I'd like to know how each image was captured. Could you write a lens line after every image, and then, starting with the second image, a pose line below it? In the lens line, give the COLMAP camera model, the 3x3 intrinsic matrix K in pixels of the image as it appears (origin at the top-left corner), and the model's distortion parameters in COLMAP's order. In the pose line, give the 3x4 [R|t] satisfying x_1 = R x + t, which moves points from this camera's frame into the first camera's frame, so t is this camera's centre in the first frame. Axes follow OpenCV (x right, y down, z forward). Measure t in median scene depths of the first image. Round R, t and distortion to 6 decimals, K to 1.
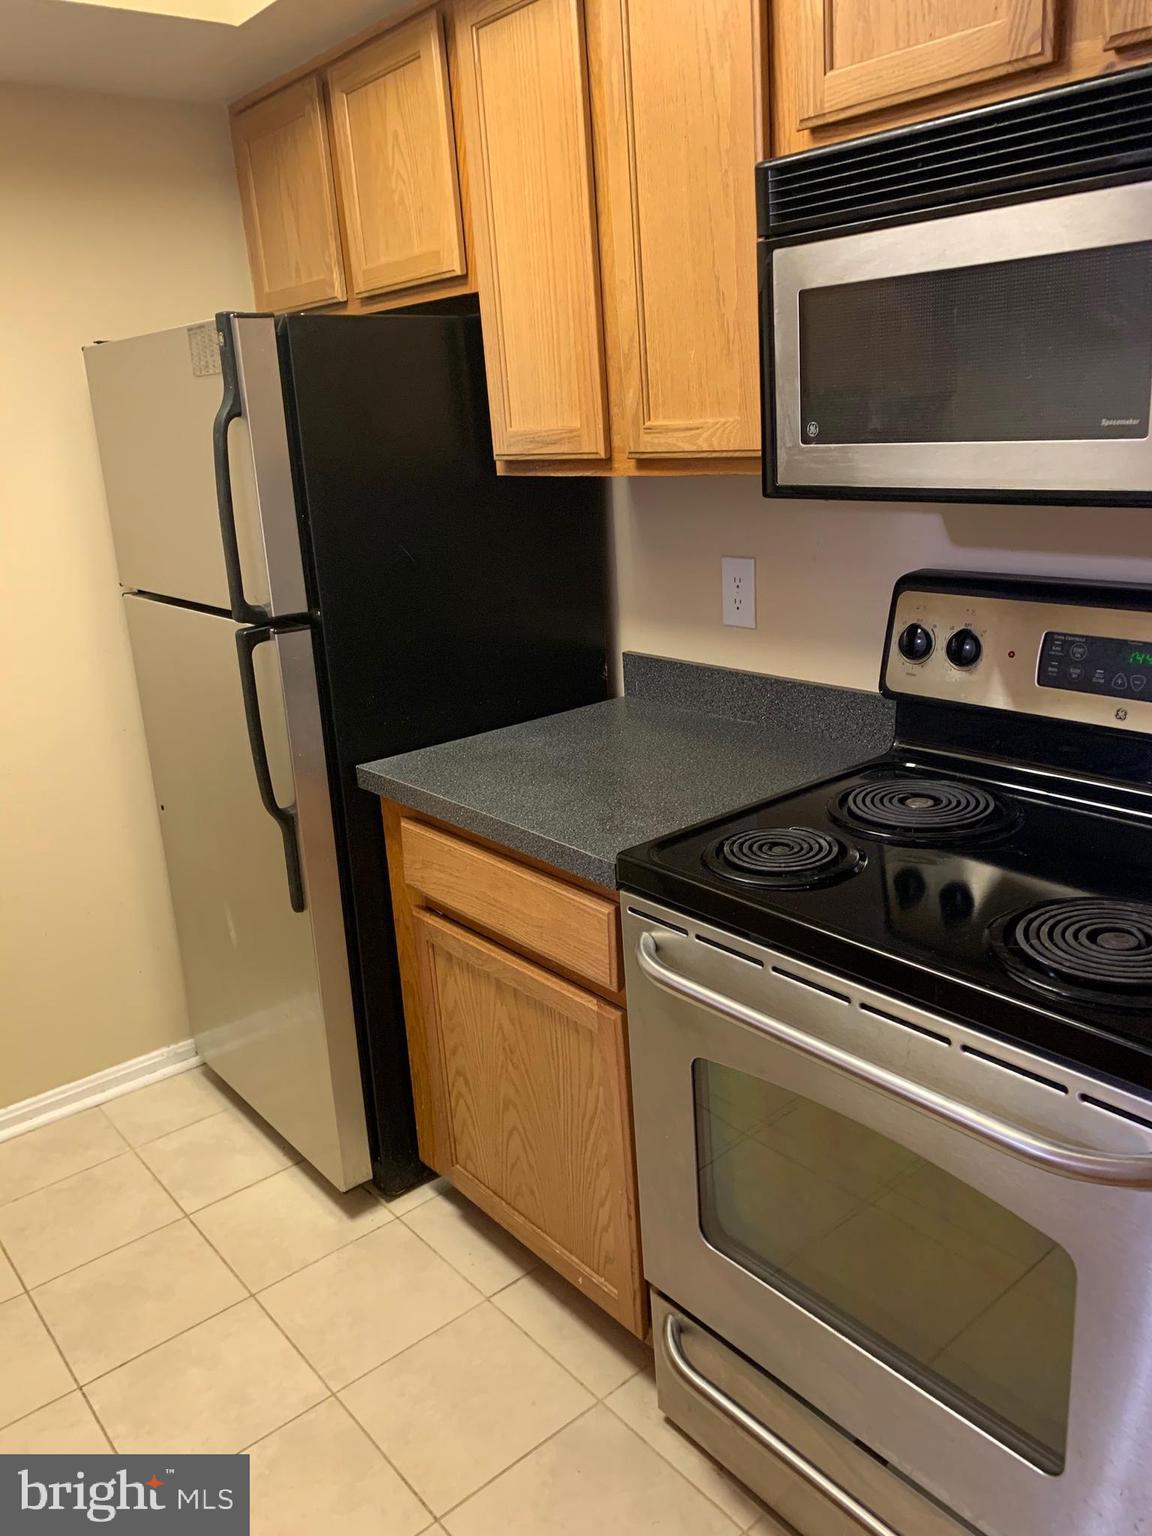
lens RADIAL K [[1176.4, 0, 566.2], [0, 1176.4, 763.4], [0, 0, 1]] dist [0.038407, -0.046913]
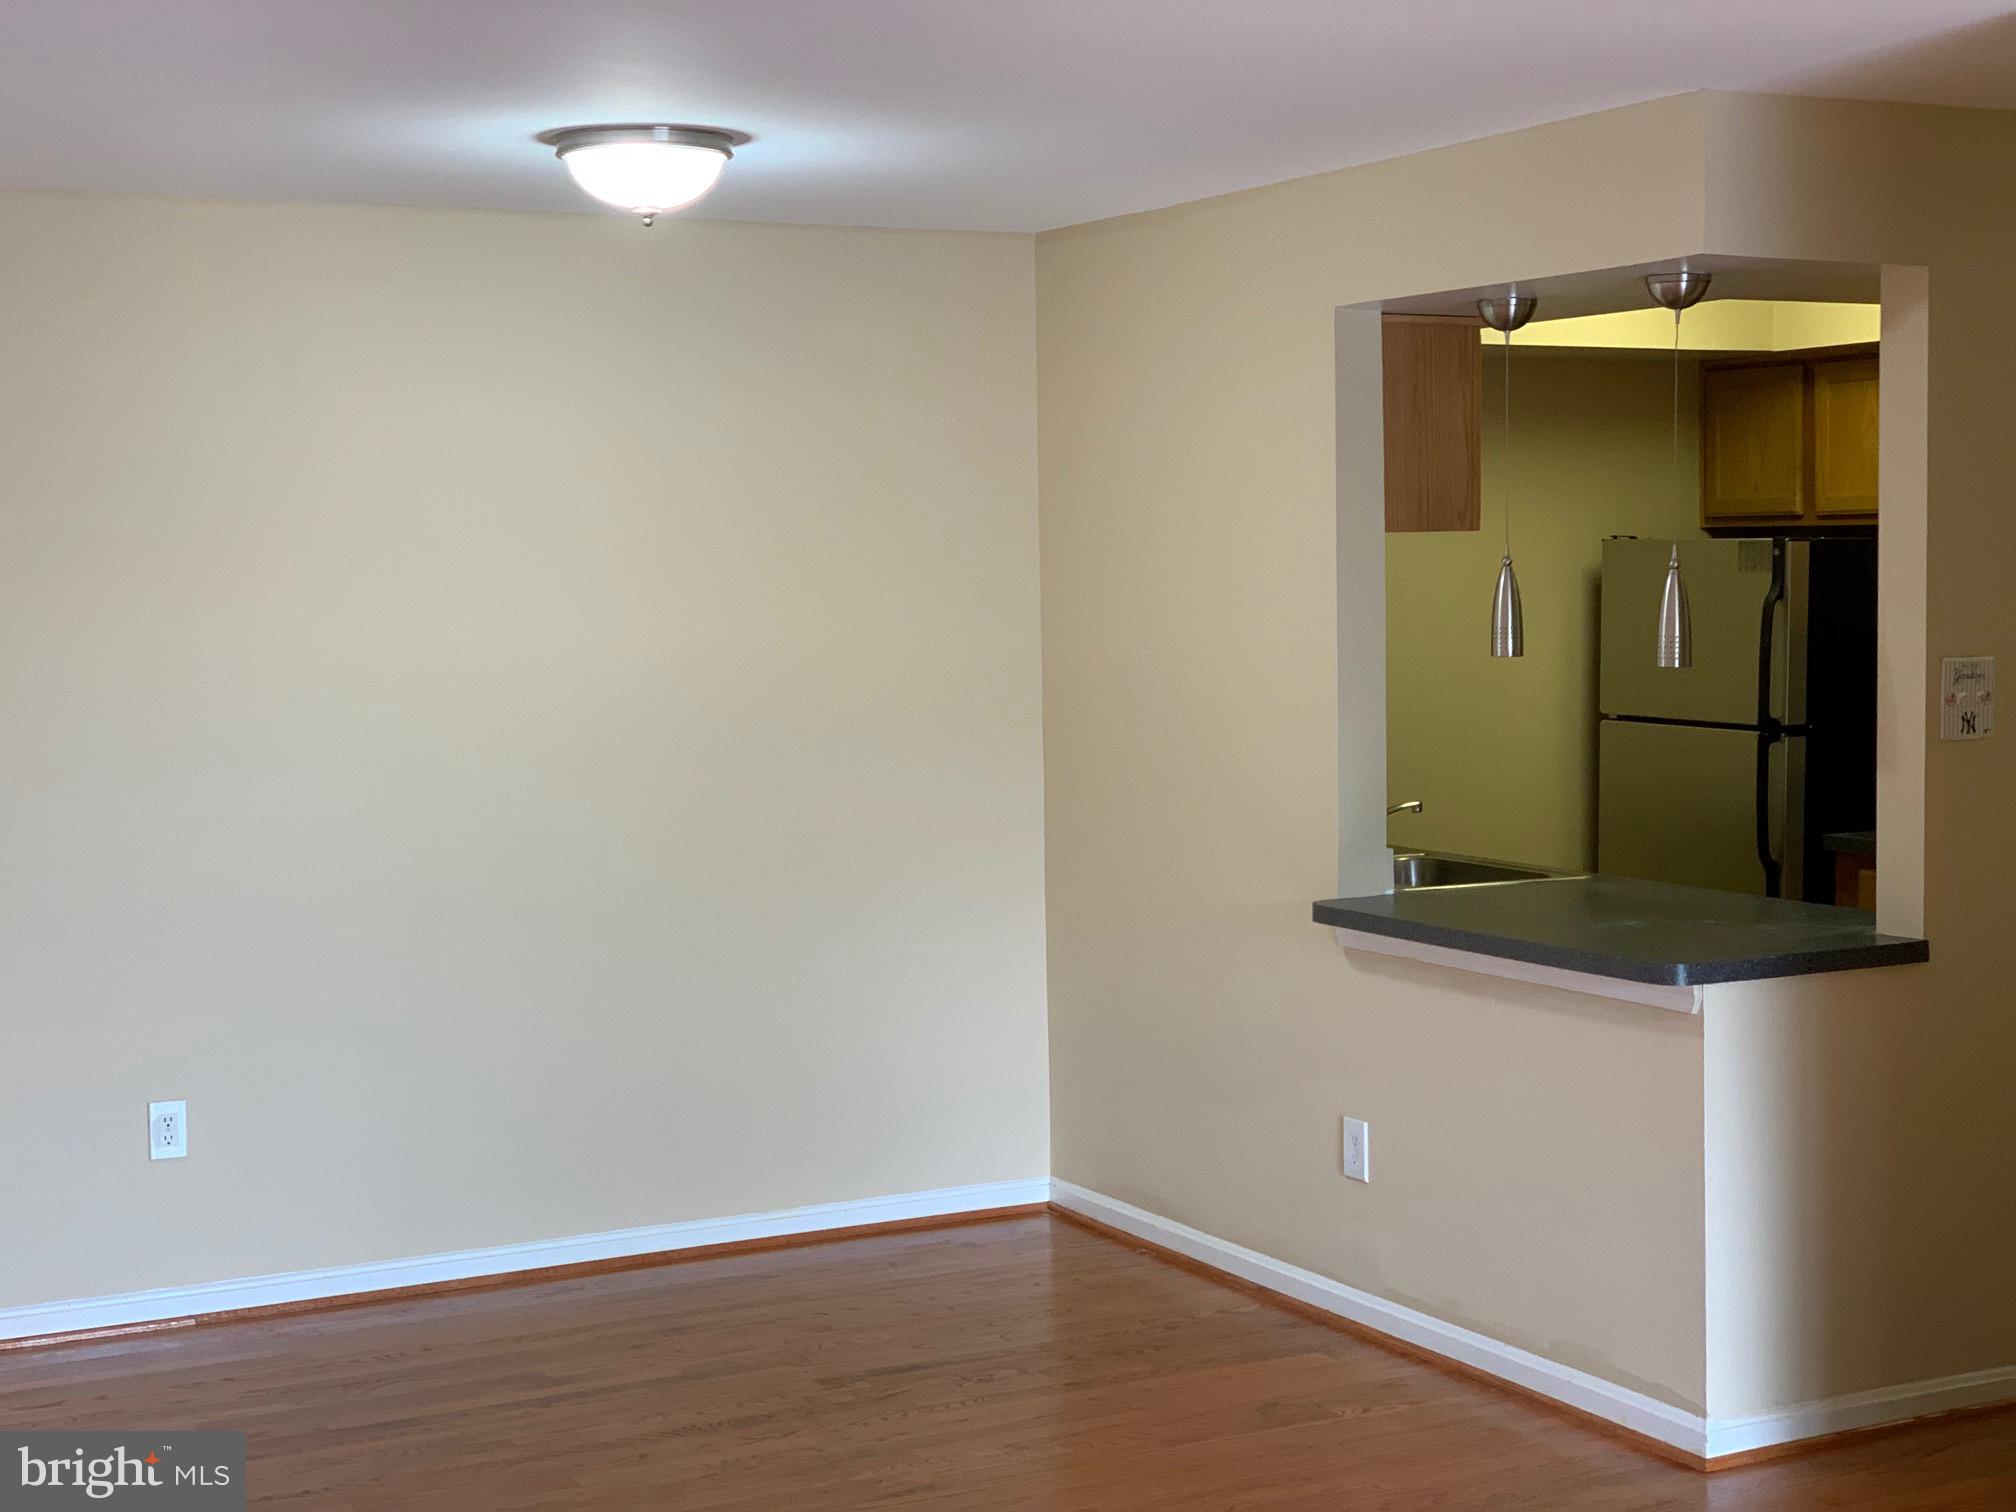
lens RADIAL K [[3091.0, 0, 1007.8], [0, 3091.0, 752.3], [0, 0, 1]] dist [0.036031, 0.000000]
pose [[0.981728, 0.066460, -0.178304, -0.514010], [-0.103244, 0.973148, -0.205728, 0.826832], [0.159843, 0.220377, 0.962229, -2.965171]]
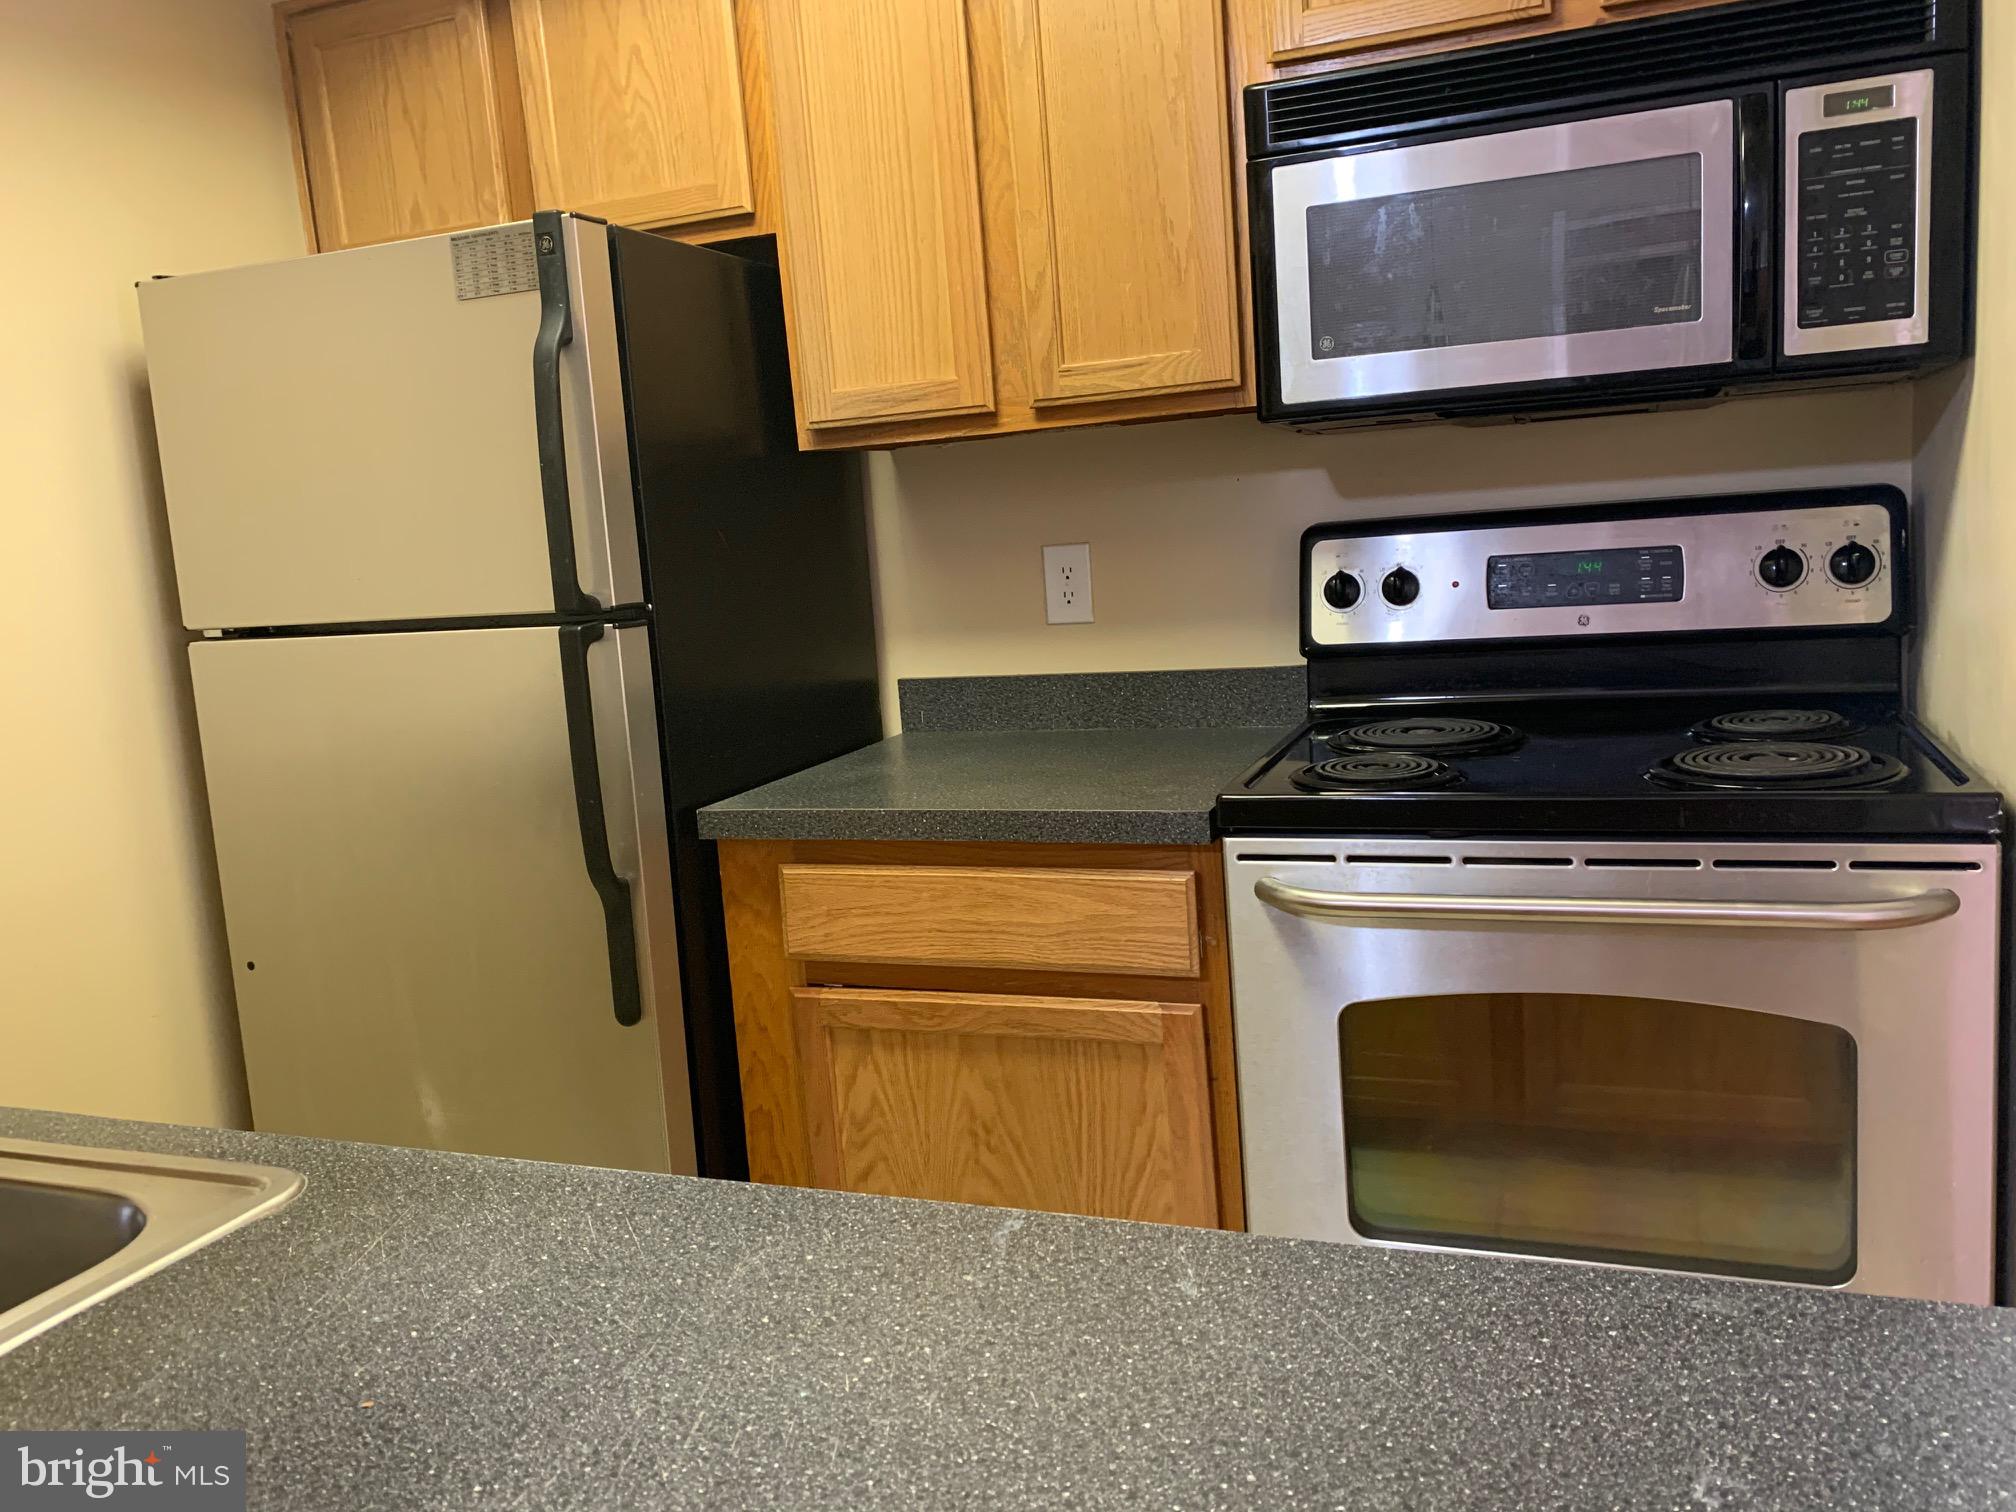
lens RADIAL K [[1544.1, 0, 998.3], [0, 1544.1, 744.9], [0, 0, 1]] dist [0.038407, -0.046913]
pose [[0.871960, -0.074462, 0.483881, -0.512041], [0.159548, 0.977629, -0.137065, 0.134004], [-0.462850, 0.196717, 0.864334, 0.054800]]
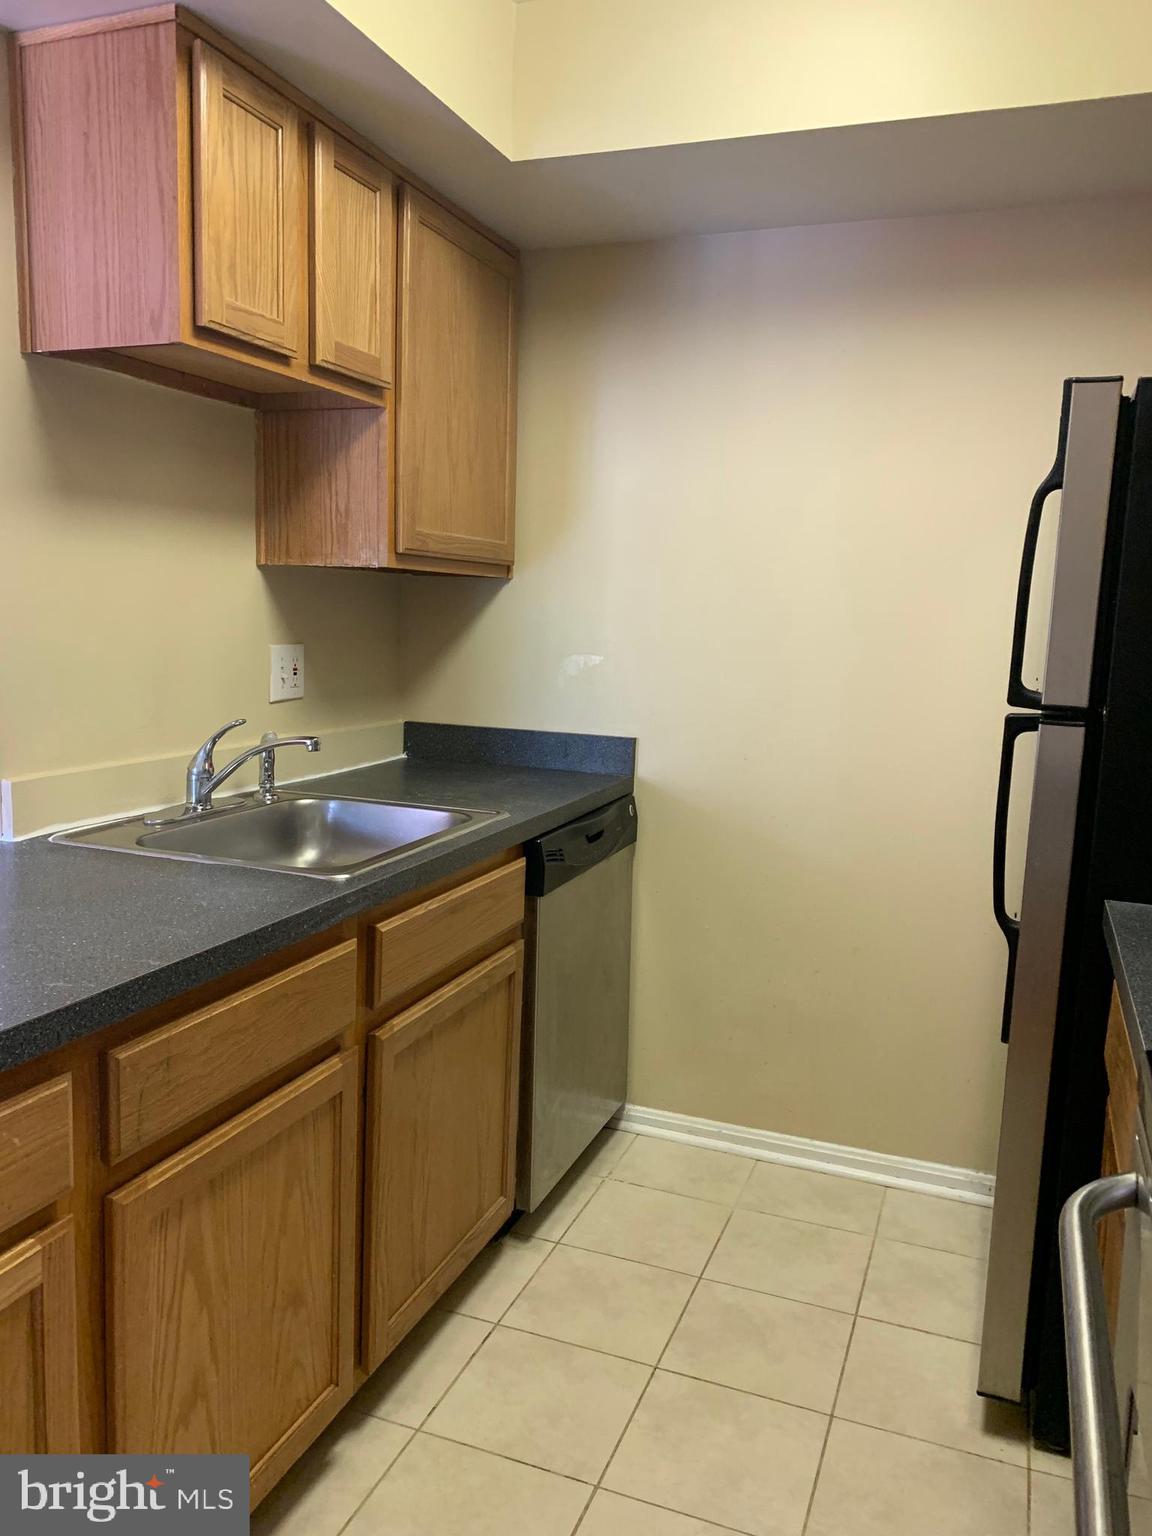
lens RADIAL K [[1176.4, 0, 579.9], [0, 1176.4, 754.7], [0, 0, 1]] dist [0.038407, -0.046913]
pose [[0.498820, 0.188138, -0.846040, 0.343207], [-0.311998, 0.949692, 0.027235, -0.002099], [0.808601, 0.250378, 0.532424, 0.241619]]
